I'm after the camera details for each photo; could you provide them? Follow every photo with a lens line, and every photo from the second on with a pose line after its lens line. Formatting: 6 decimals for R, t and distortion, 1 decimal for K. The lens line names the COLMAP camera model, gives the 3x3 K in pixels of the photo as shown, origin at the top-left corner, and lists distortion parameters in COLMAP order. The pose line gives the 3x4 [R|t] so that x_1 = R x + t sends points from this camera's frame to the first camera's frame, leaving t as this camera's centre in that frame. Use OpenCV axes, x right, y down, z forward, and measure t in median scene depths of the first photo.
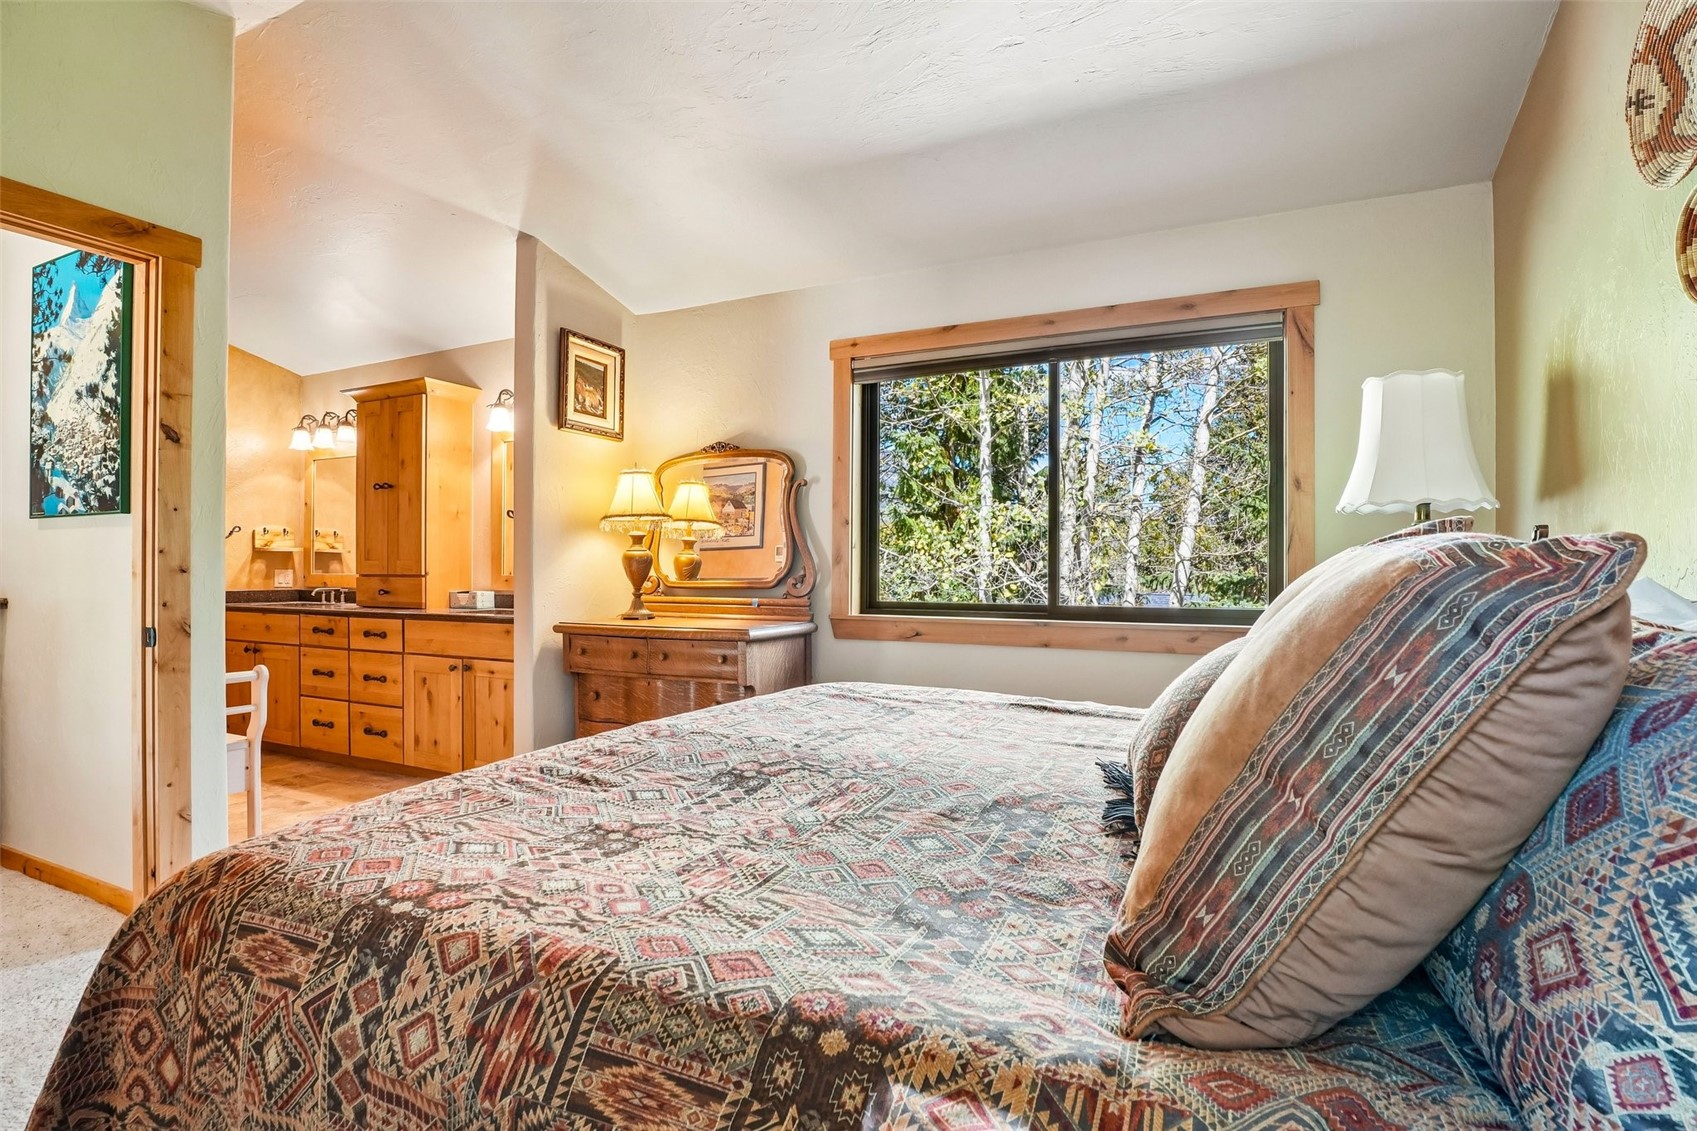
lens RADIAL K [[838.0, 0, 847.8], [0, 838.0, 567.7], [0, 0, 1]] dist [-0.044302, 0.010345]
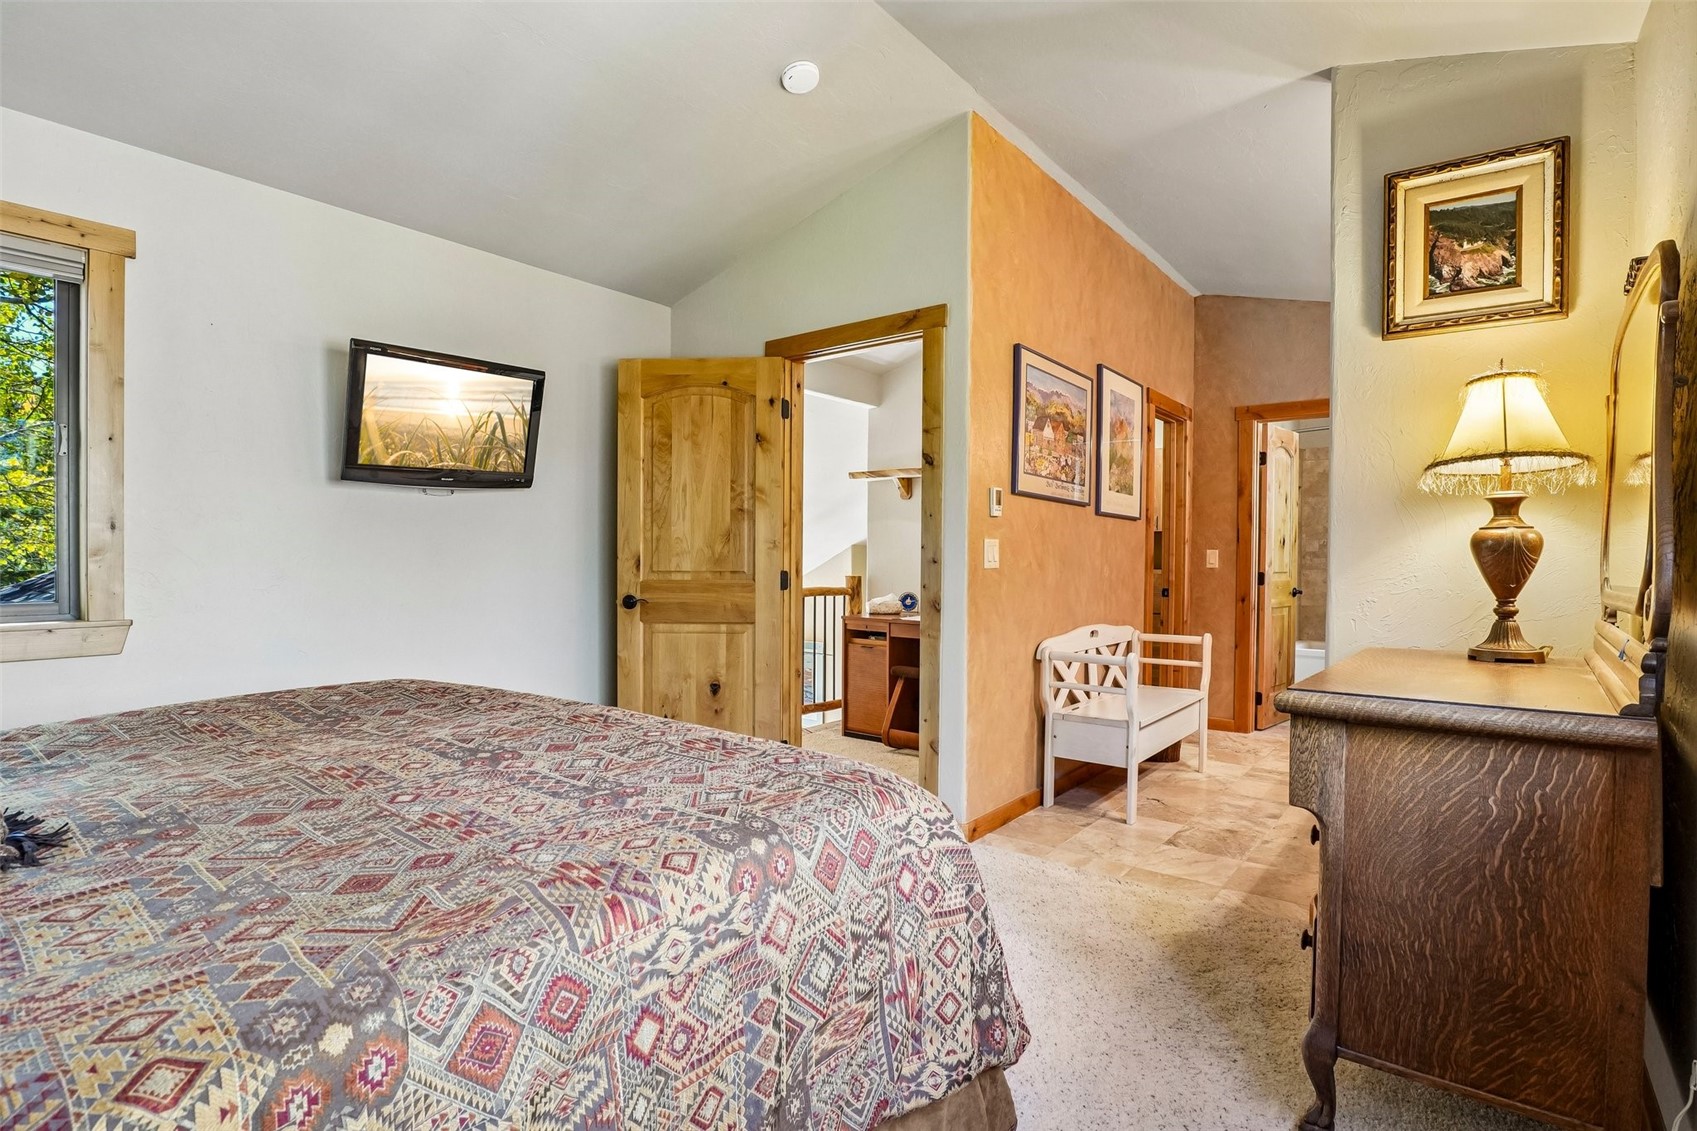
lens RADIAL K [[838.0, 0, 848.6], [0, 838.0, 566.7], [0, 0, 1]] dist [-0.044302, 0.010345]
pose [[-0.216451, -0.010975, -0.976232, 0.327225], [-0.017061, 0.999827, -0.007458, 0.014584], [0.976144, 0.015041, -0.216600, 0.721442]]
